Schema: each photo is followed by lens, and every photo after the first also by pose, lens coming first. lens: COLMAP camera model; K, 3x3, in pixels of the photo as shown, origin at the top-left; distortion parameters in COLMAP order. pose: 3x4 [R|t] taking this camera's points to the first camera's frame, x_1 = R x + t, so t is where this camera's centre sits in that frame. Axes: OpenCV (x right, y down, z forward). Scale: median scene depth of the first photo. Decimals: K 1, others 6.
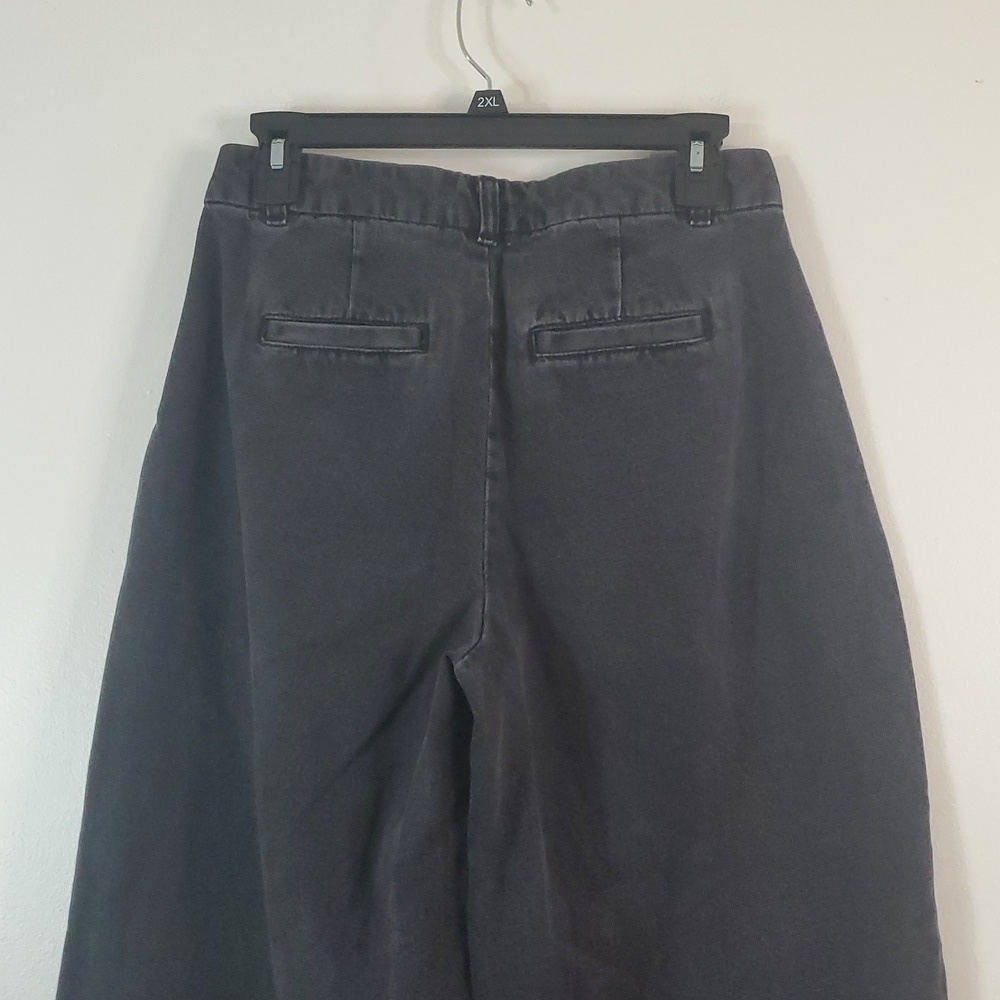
lens RADIAL K [[1286.7, 0, 501.8], [0, 1286.7, 509.5], [0, 0, 1]] dist [0.155593, 0.000000]
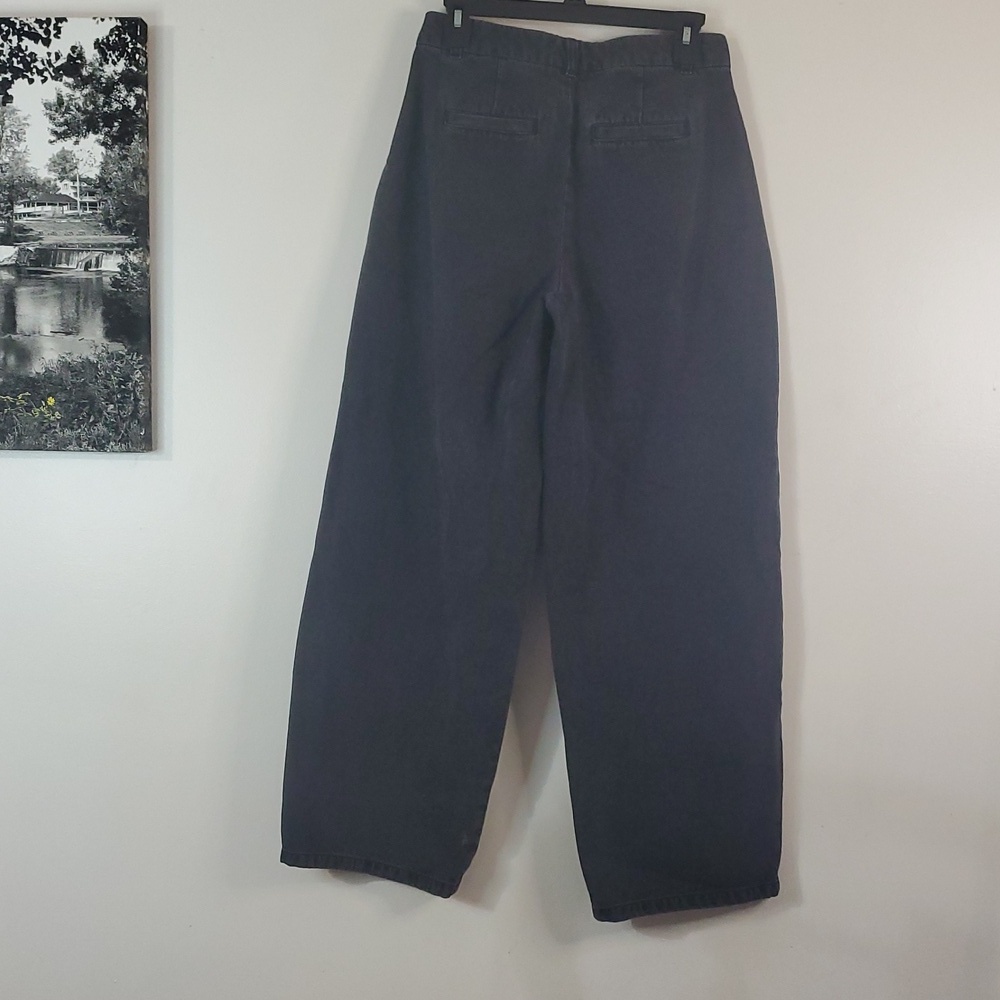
lens RADIAL K [[1286.7, 0, 504.7], [0, 1286.7, 491.9], [0, 0, 1]] dist [0.155593, 0.000000]
pose [[0.997138, 0.049864, 0.056835, -0.182077], [-0.053883, 0.995983, 0.071517, 0.255989], [-0.053041, -0.074375, 0.995819, -0.892431]]
